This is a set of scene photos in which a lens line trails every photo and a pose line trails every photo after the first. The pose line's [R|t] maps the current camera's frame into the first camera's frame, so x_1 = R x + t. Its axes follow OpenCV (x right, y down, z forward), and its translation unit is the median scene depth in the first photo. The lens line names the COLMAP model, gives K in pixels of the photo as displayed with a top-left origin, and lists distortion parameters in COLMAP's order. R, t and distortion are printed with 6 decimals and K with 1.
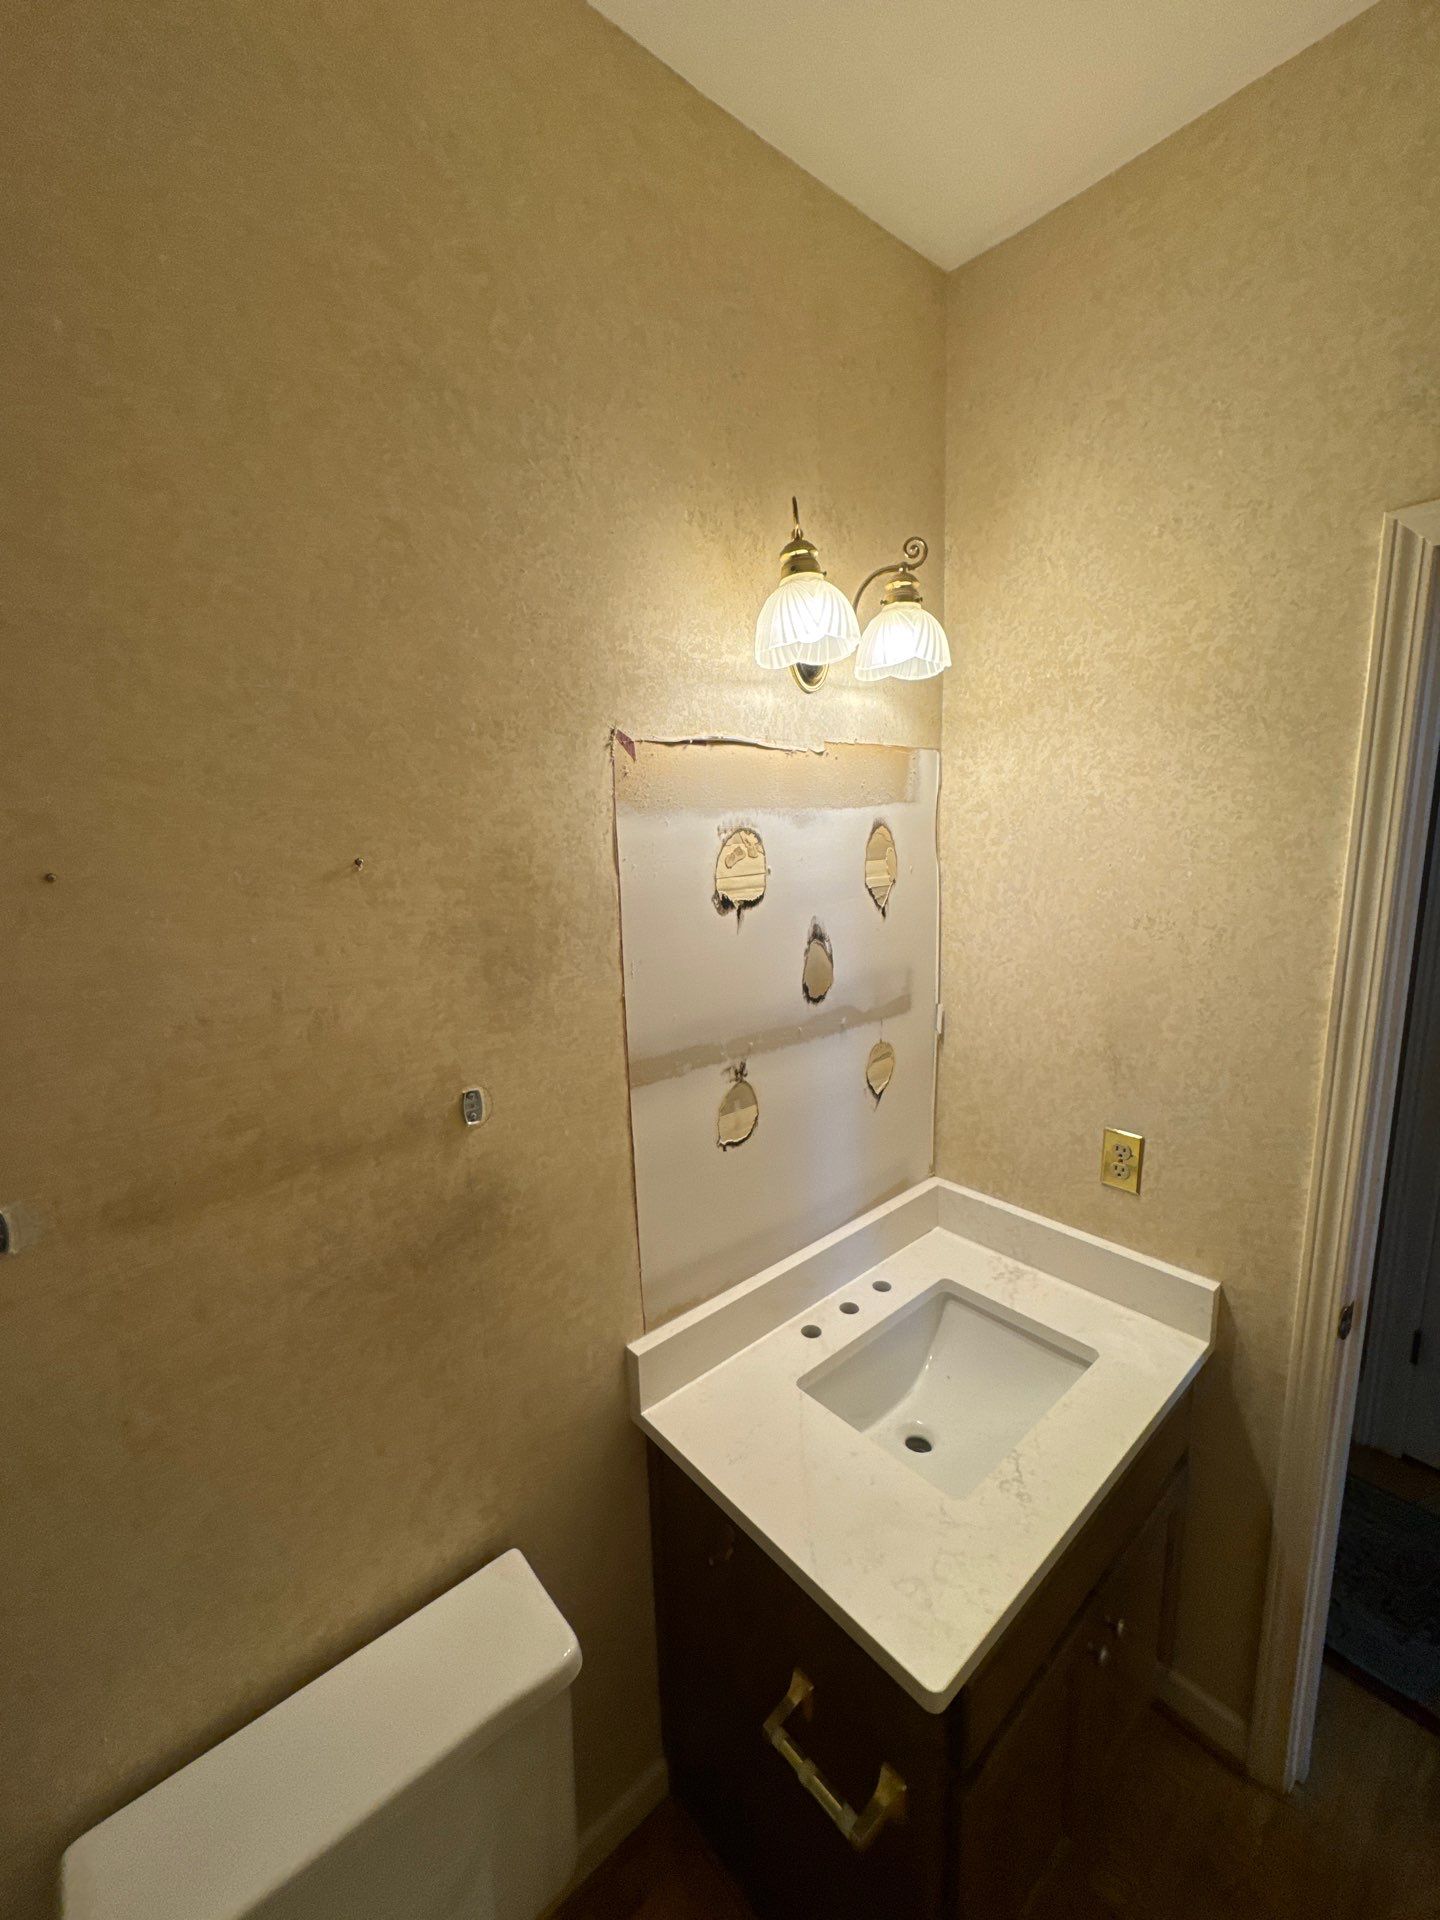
lens RADIAL K [[767.4, 0, 719.3], [0, 767.4, 961.8], [0, 0, 1]] dist [0.000447, 0.000230]
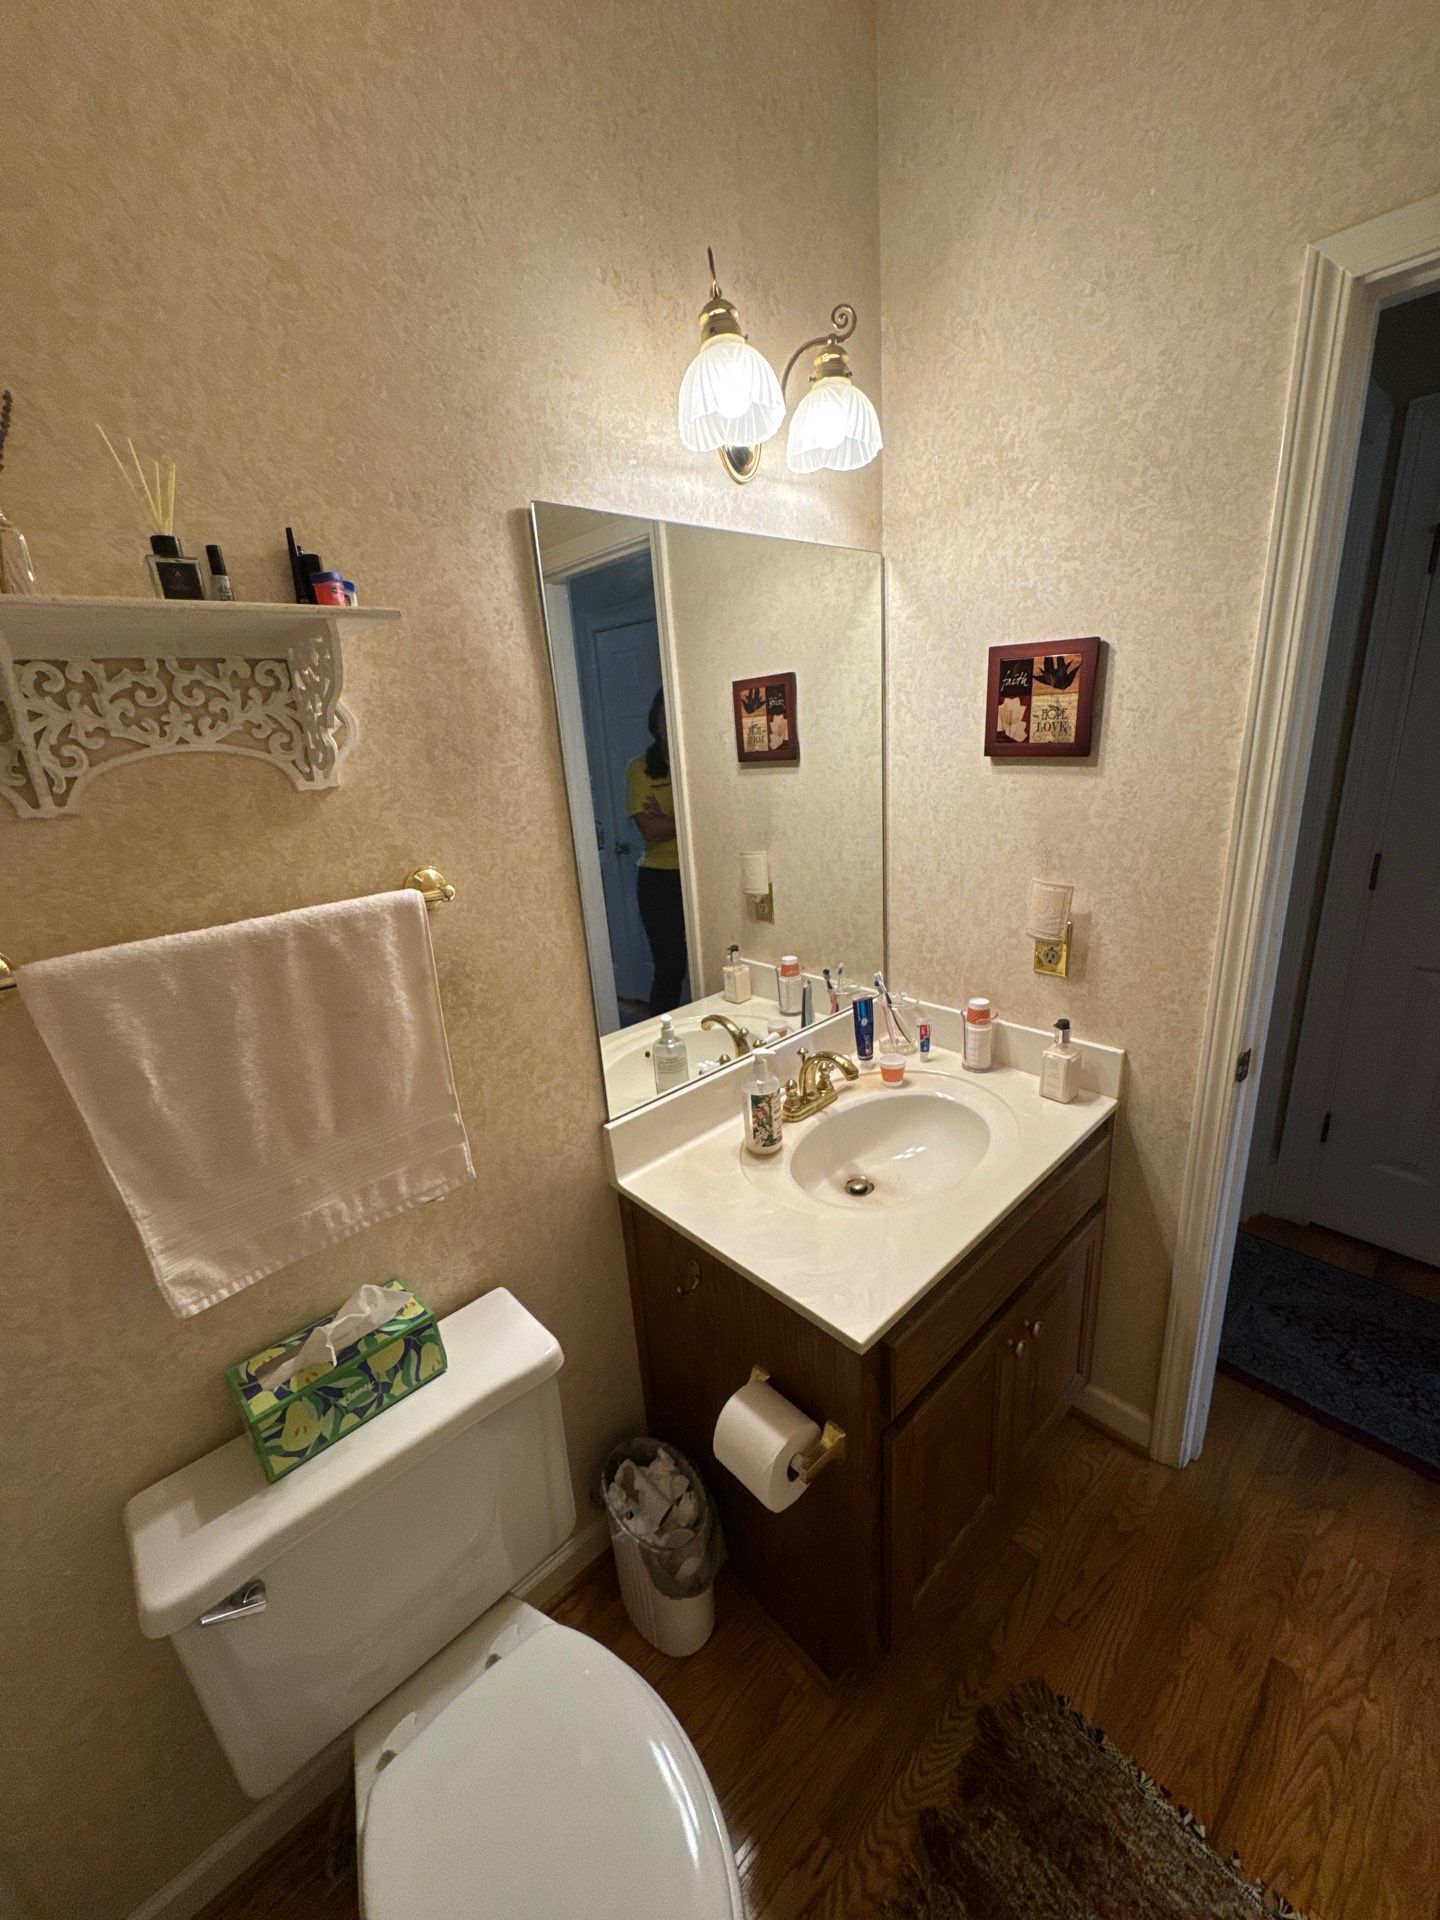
lens RADIAL K [[762.9, 0, 720.0], [0, 762.9, 960.0], [0, 0, 1]] dist [-0.000586, -0.000140]
pose [[0.998712, -0.046162, 0.021053, 0.043674], [0.043092, 0.990800, 0.128290, 0.137917], [-0.026782, -0.127218, 0.991513, -0.052604]]
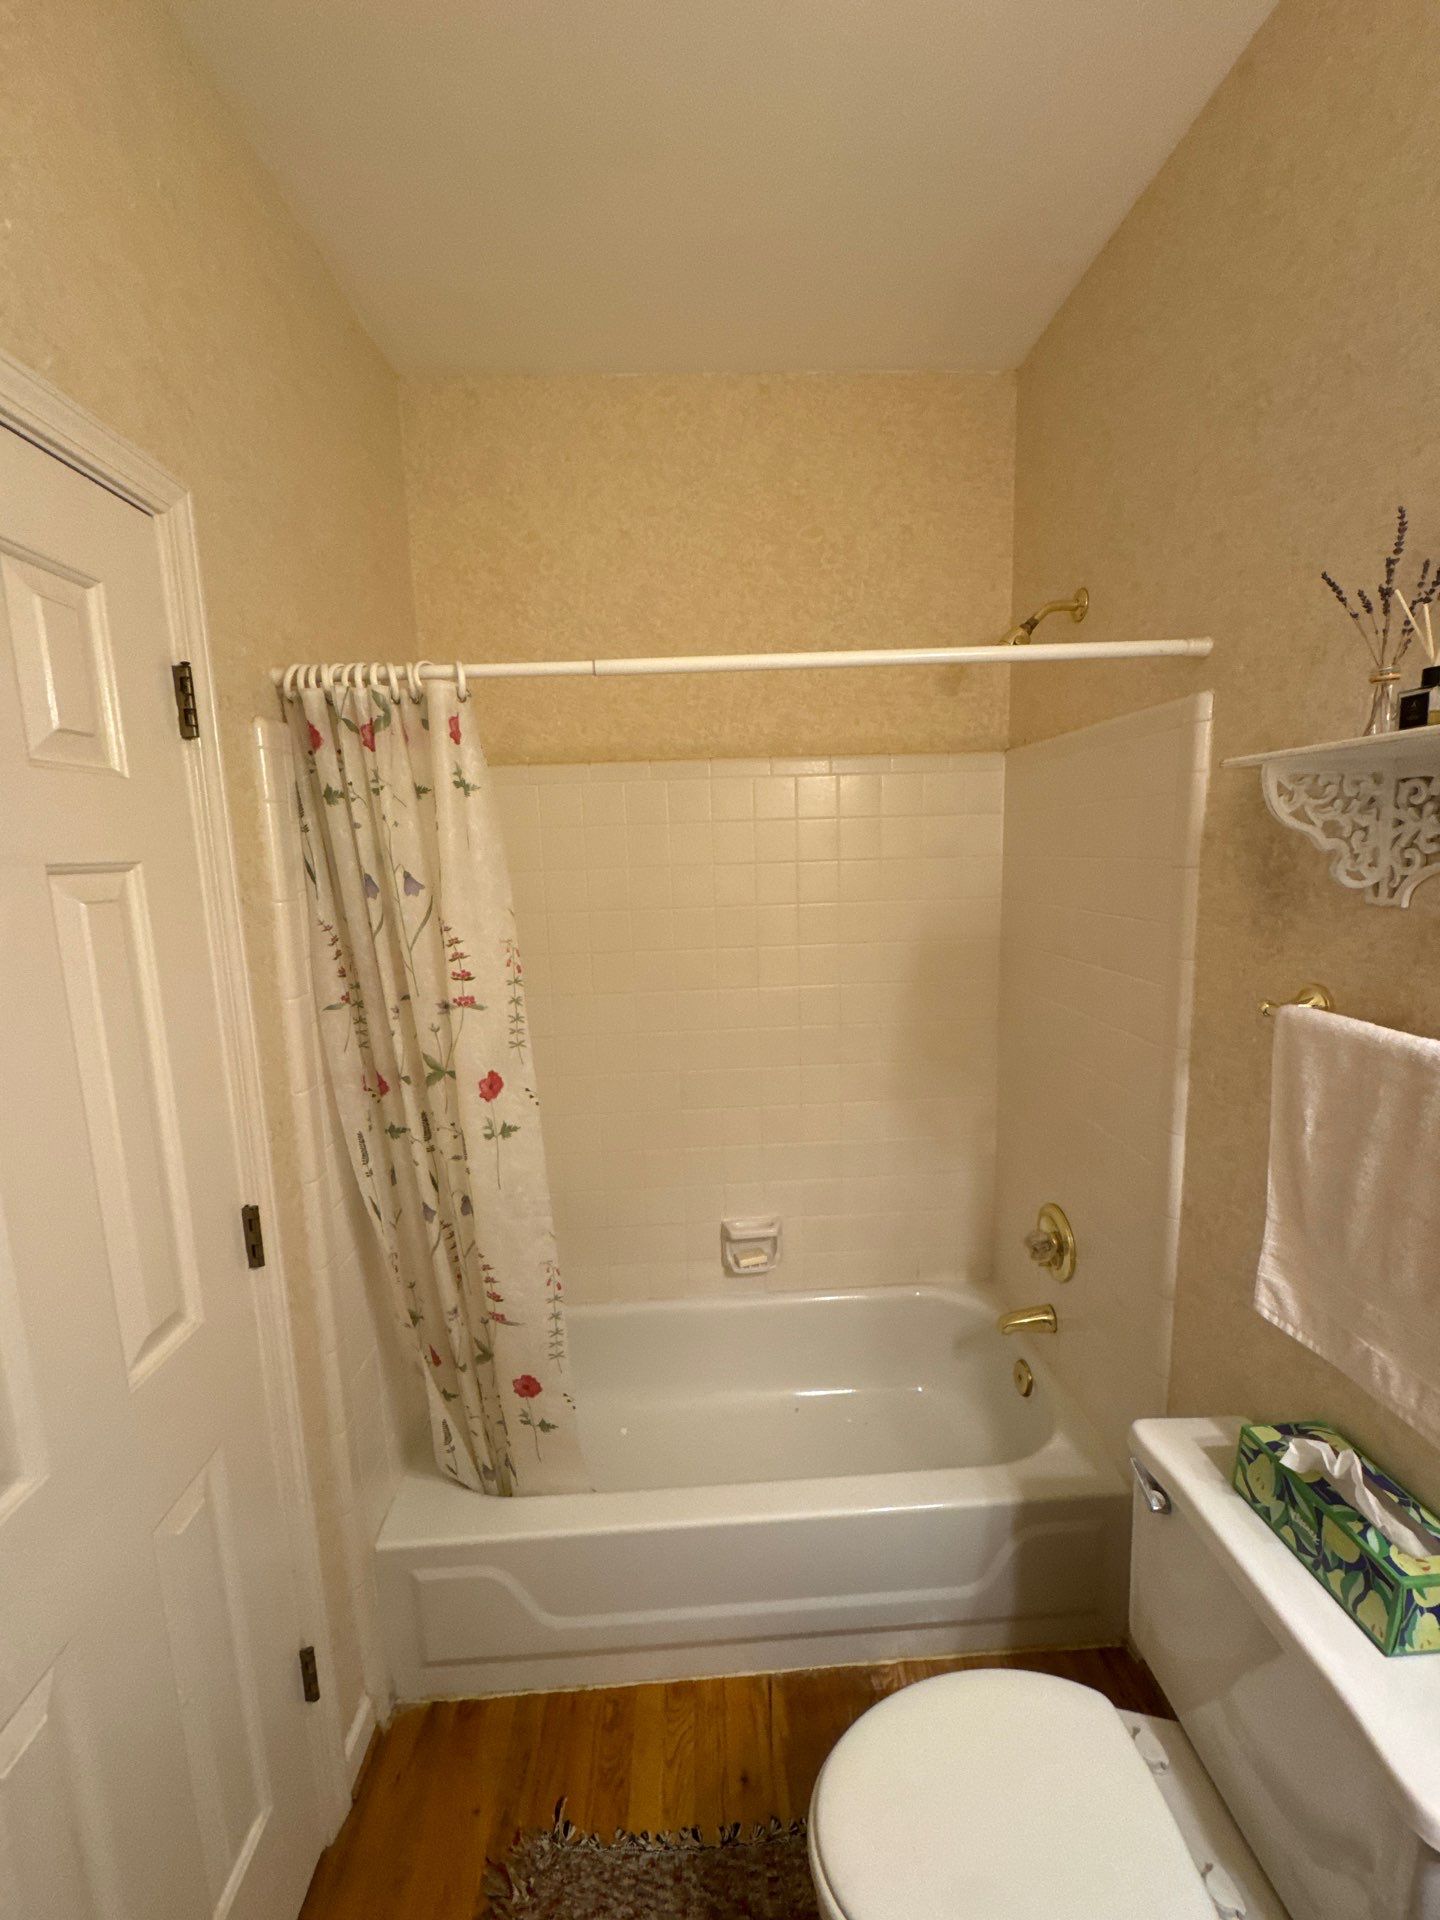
lens RADIAL K [[767.4, 0, 719.3], [0, 767.4, 961.8], [0, 0, 1]] dist [0.000447, 0.000230]
pose [[-0.617600, 0.168310, -0.768272, 0.499641], [-0.086358, 0.956415, 0.278950, -0.020992], [0.781737, 0.238626, -0.576147, 0.530884]]
